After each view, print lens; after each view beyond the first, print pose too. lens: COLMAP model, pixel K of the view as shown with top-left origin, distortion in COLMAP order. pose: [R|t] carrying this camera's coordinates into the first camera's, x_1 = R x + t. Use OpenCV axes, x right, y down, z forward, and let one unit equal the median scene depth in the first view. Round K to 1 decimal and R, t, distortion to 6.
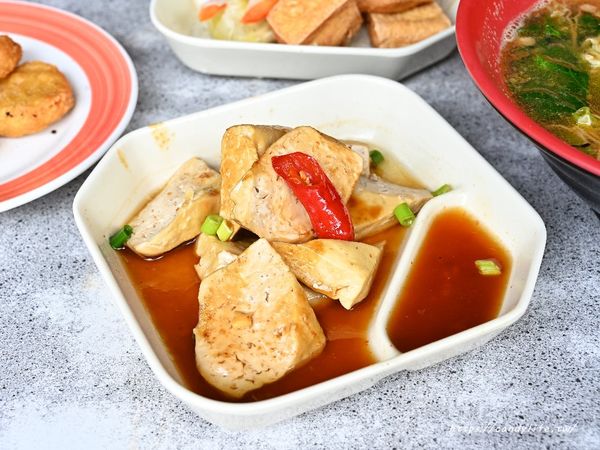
lens RADIAL K [[990.5, 0, 300.2], [0, 990.5, 226.0], [0, 0, 1]] dist [-0.011193, 0.000000]
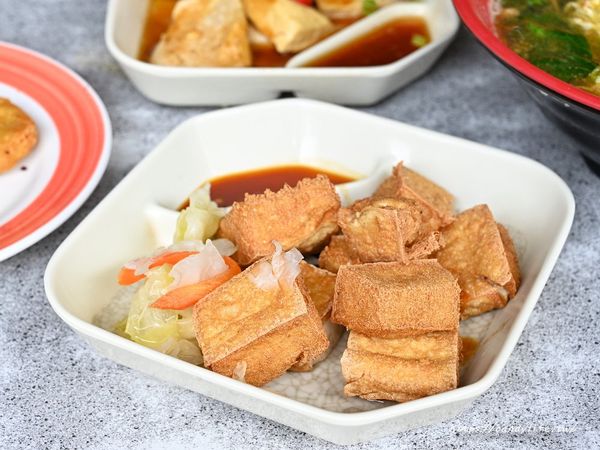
lens RADIAL K [[1126.0, 0, 299.7], [0, 1126.0, 224.1], [0, 0, 1]] dist [-0.010730, 0.000000]
pose [[0.974345, -0.140678, 0.175673, -0.236979], [0.147176, 0.988808, -0.024457, 0.022868], [-0.170266, 0.049685, 0.984145, -0.077155]]
